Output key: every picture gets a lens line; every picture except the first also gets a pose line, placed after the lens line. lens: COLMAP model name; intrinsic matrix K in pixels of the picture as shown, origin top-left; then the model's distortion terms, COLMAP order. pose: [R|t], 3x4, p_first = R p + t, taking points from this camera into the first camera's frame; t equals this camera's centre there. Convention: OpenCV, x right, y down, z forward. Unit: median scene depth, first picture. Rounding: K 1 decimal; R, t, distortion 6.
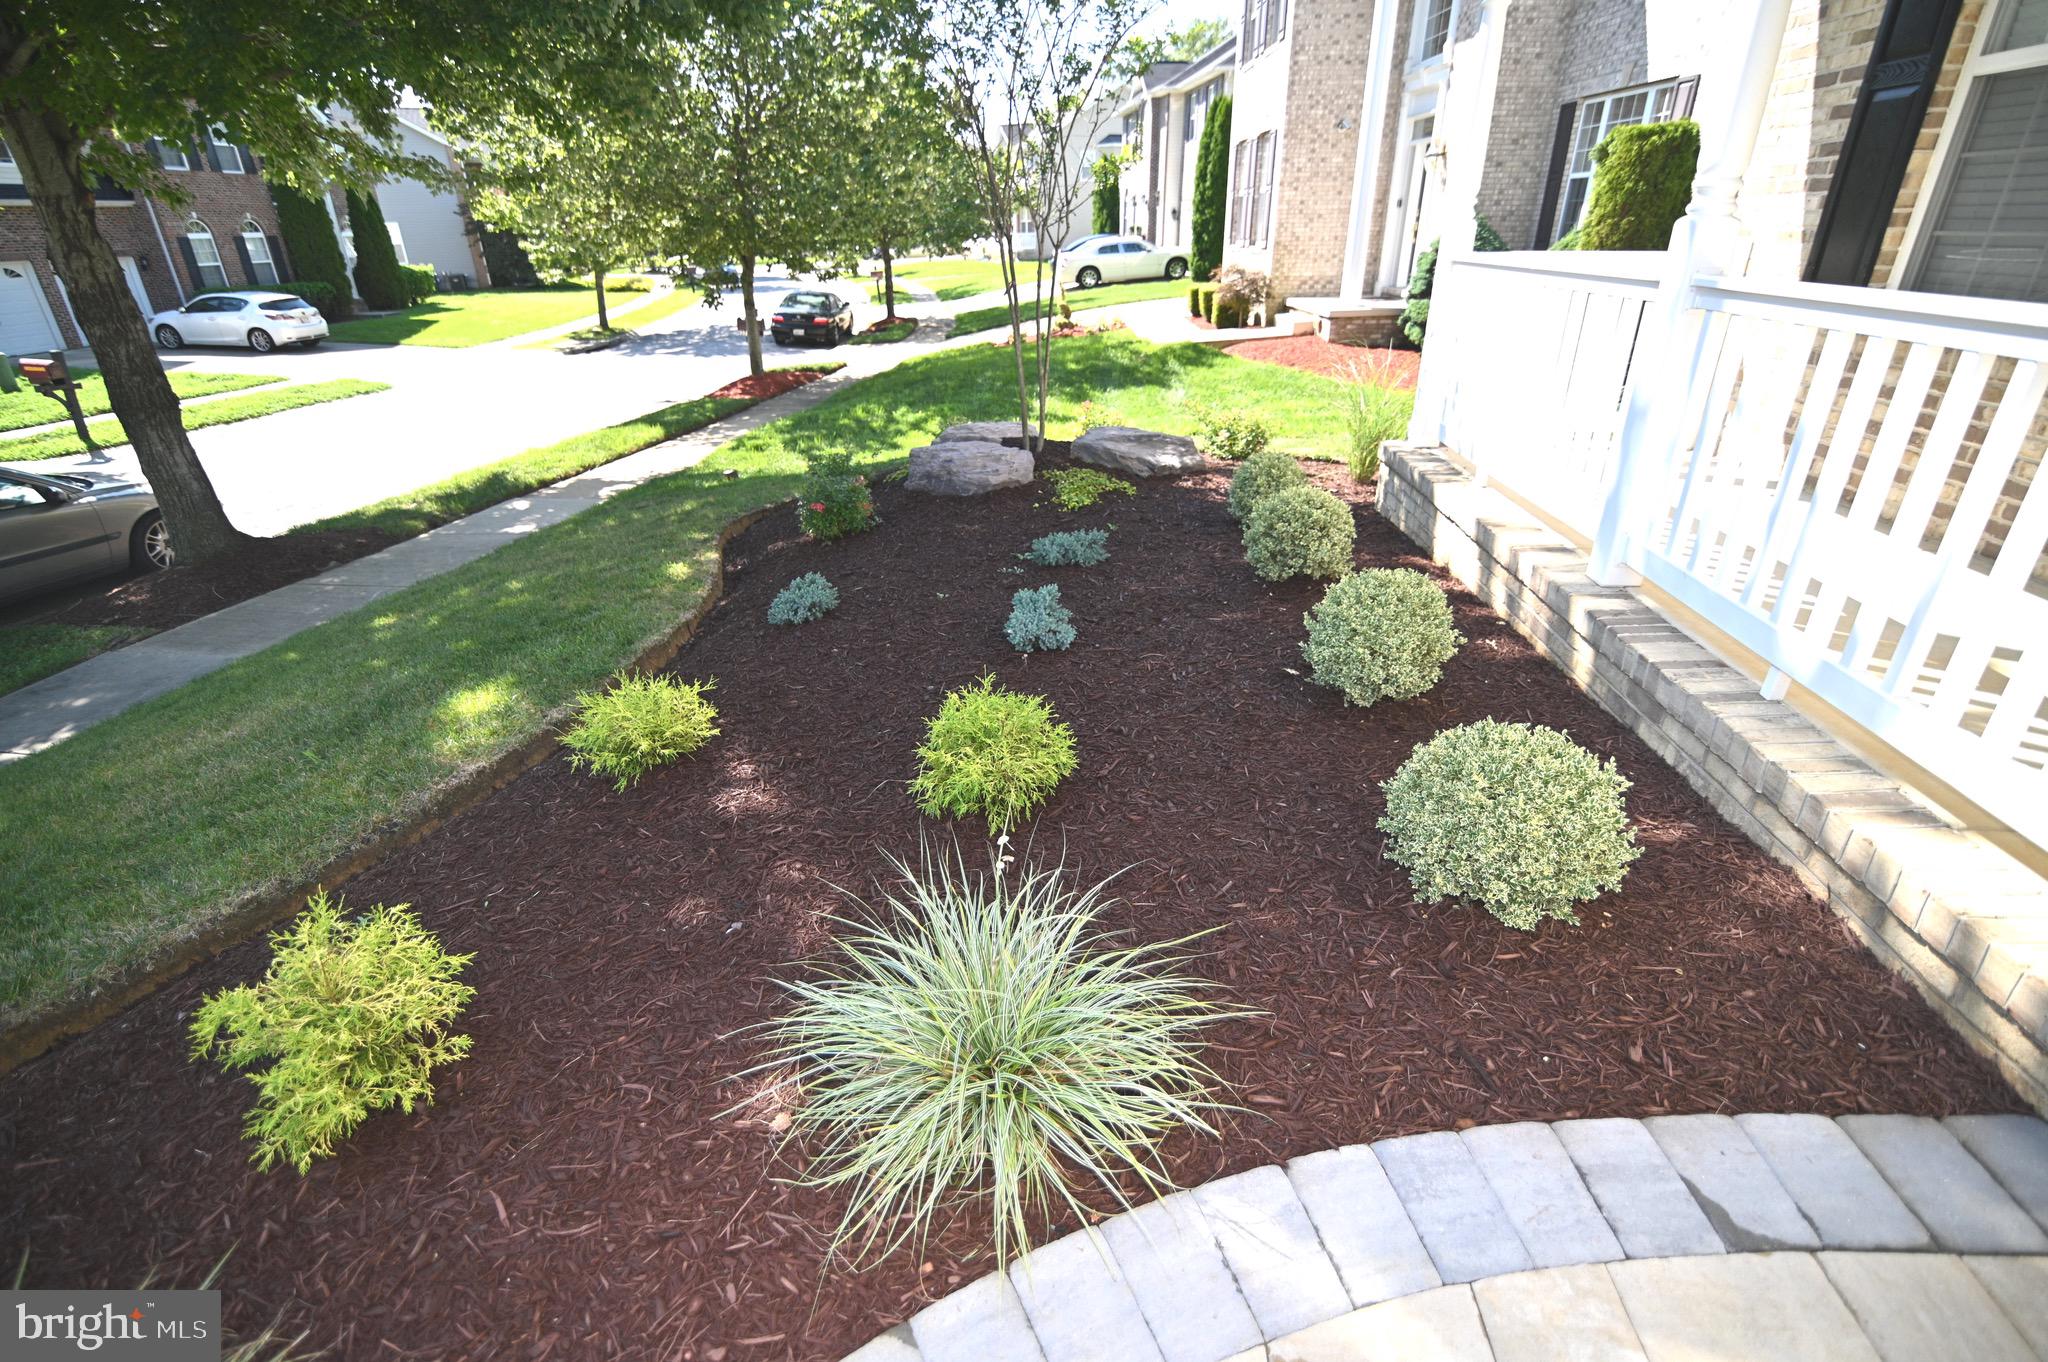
lens RADIAL K [[936.5, 0, 1016.1], [0, 936.5, 686.8], [0, 0, 1]] dist [-0.020639, 0.000580]
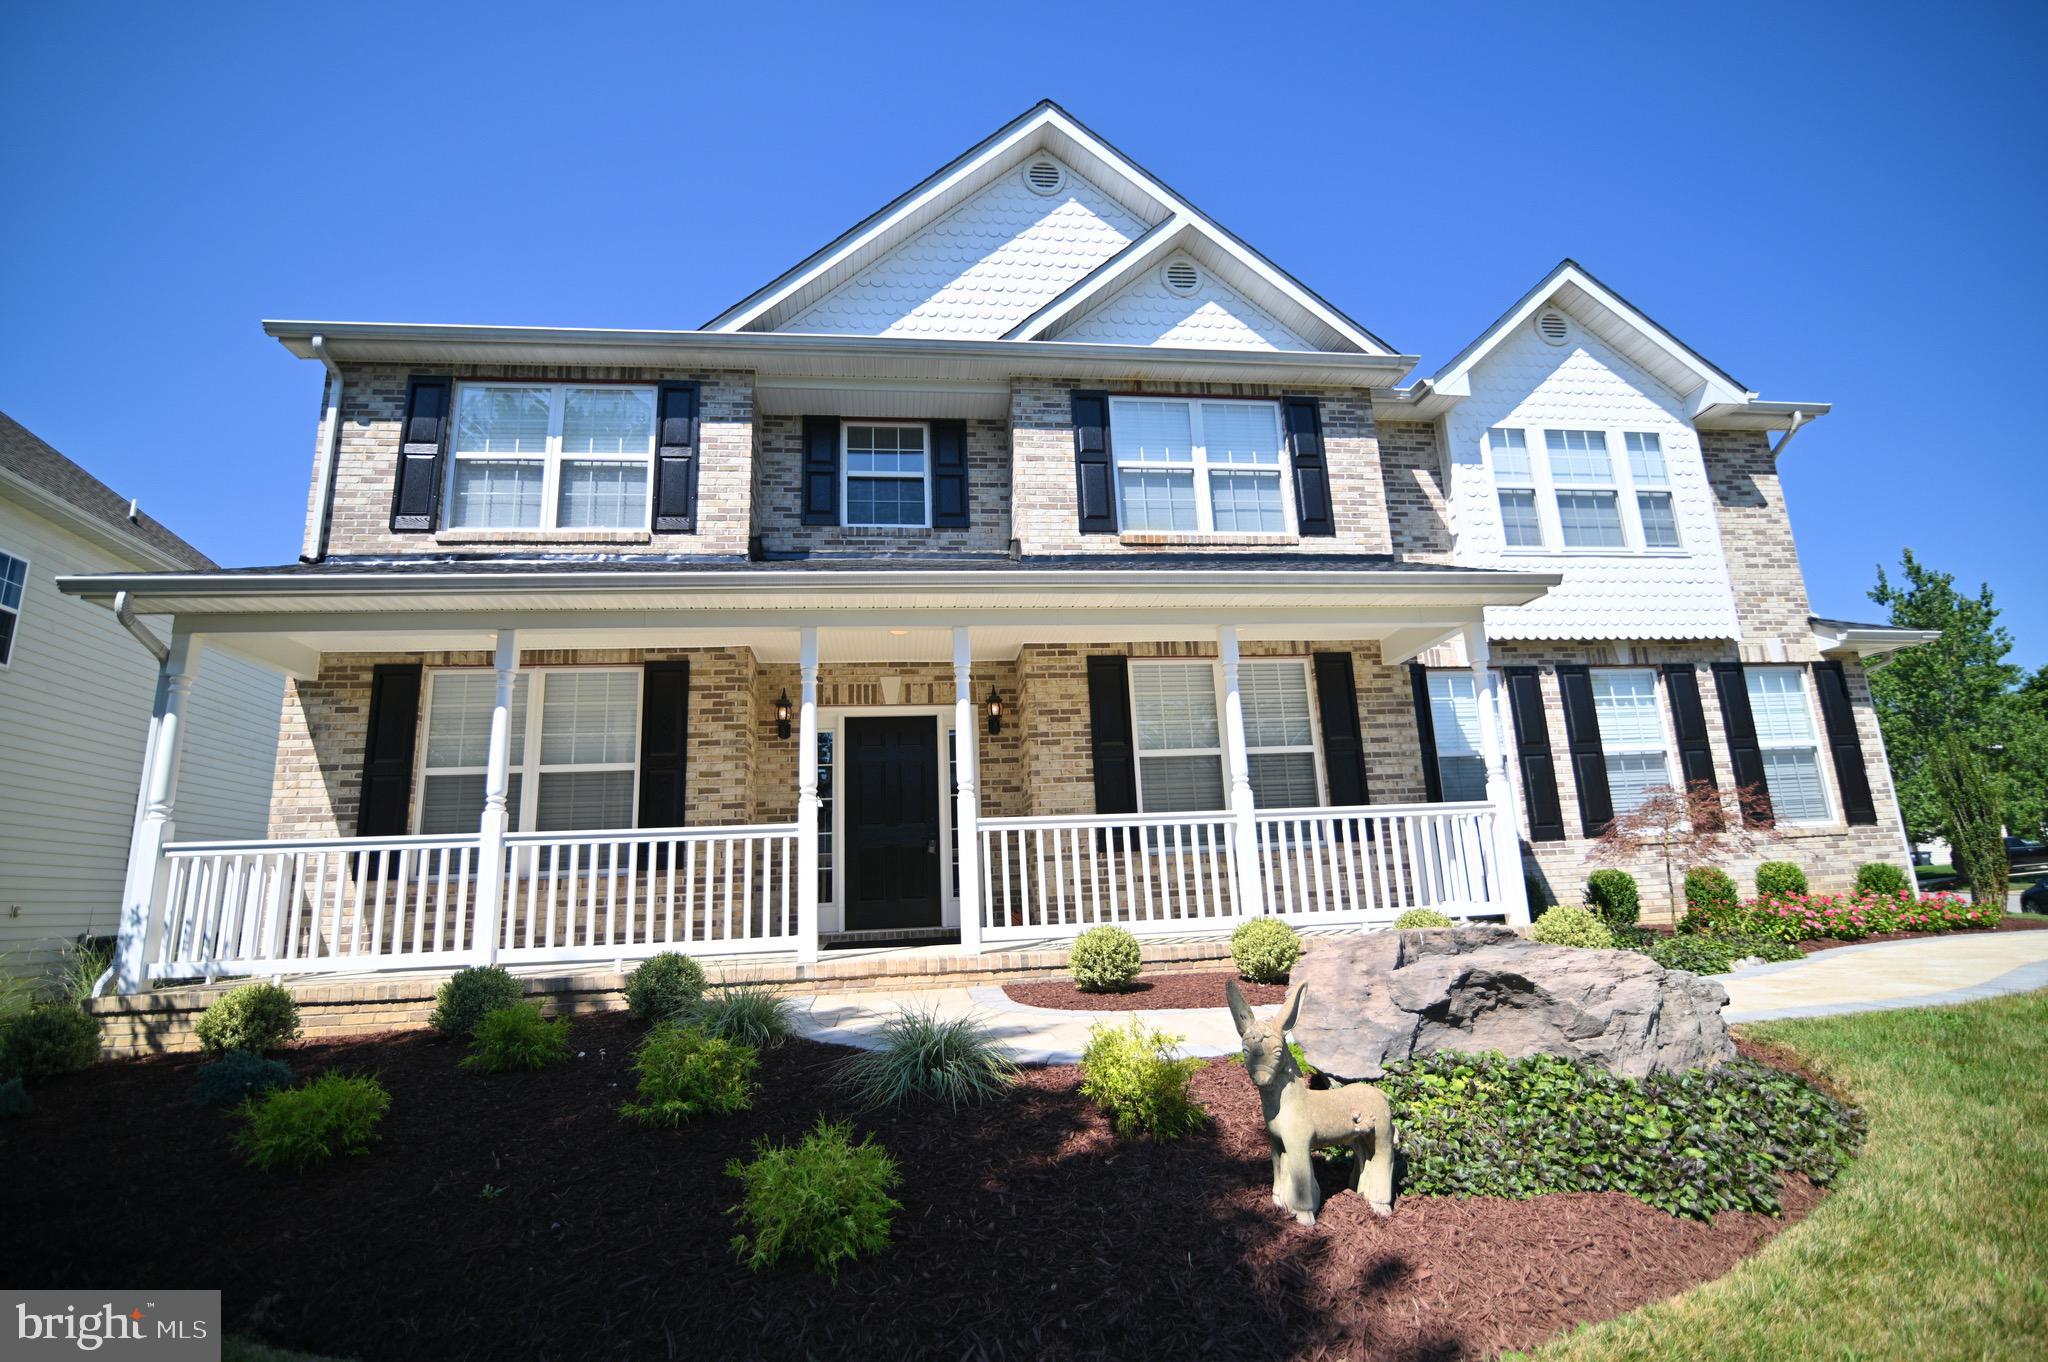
lens RADIAL K [[936.5, 0, 1016.1], [0, 936.5, 686.8], [0, 0, 1]] dist [-0.020639, 0.000580]
pose [[-0.213414, 0.235537, 0.948144, -1.261903], [0.474379, 0.873397, -0.110192, 0.075541], [-0.854060, 0.426263, -0.298129, 0.280988]]
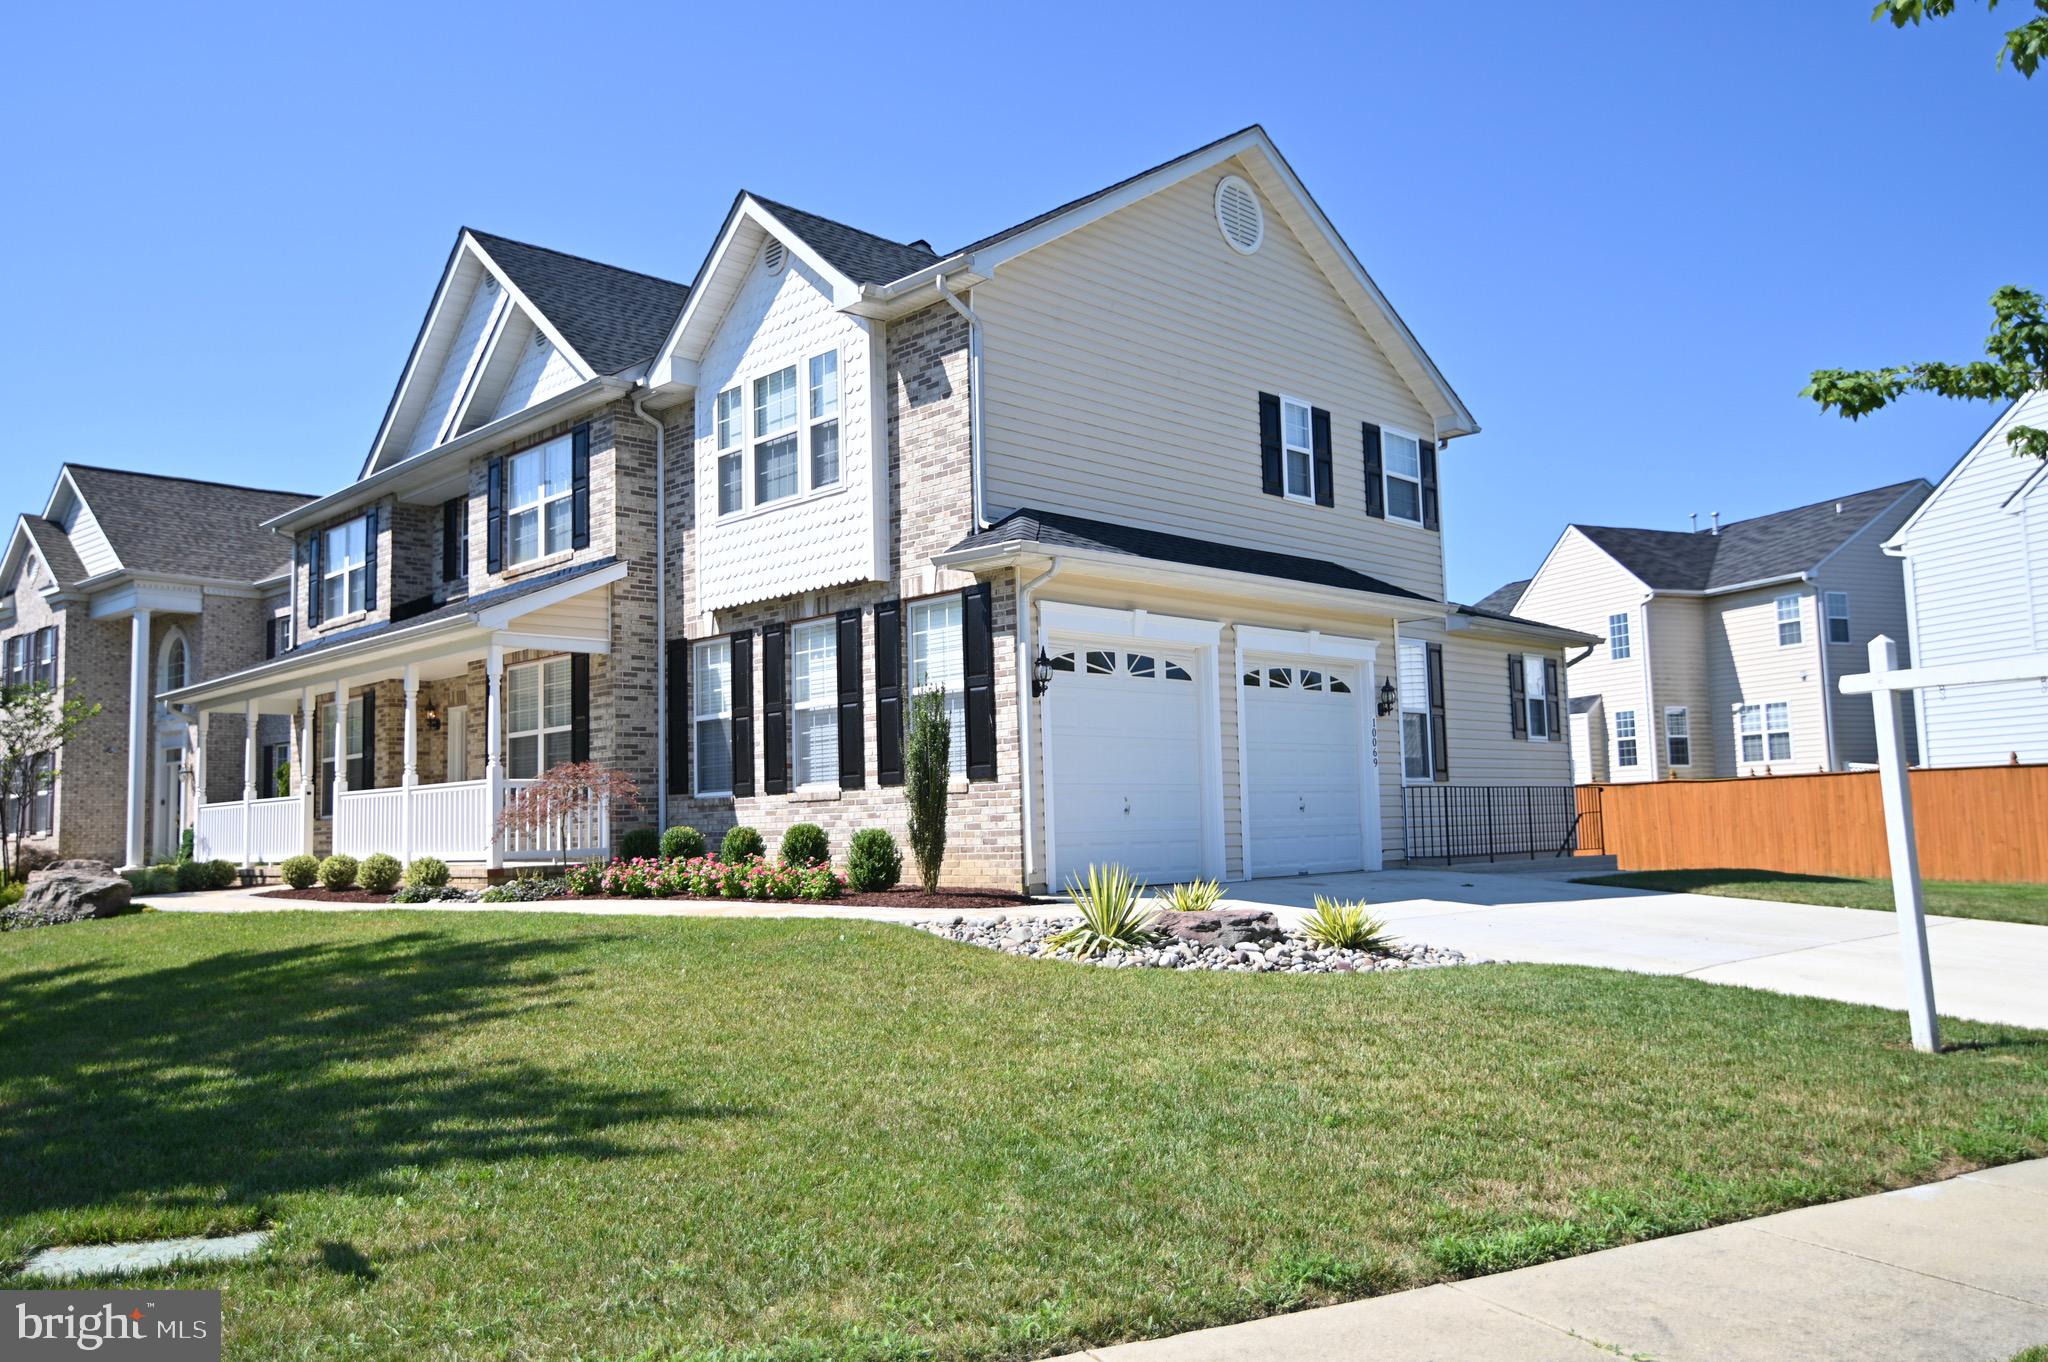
lens RADIAL K [[1533.1, 0, 1024.0], [0, 1533.1, 681.0], [0, 0, 1]] dist [0.001227, 0.001701]
pose [[0.638598, 0.070948, 0.766263, -1.944713], [0.357311, 0.854560, -0.376903, 2.358939], [-0.681558, 0.514484, 0.520370, -4.236622]]
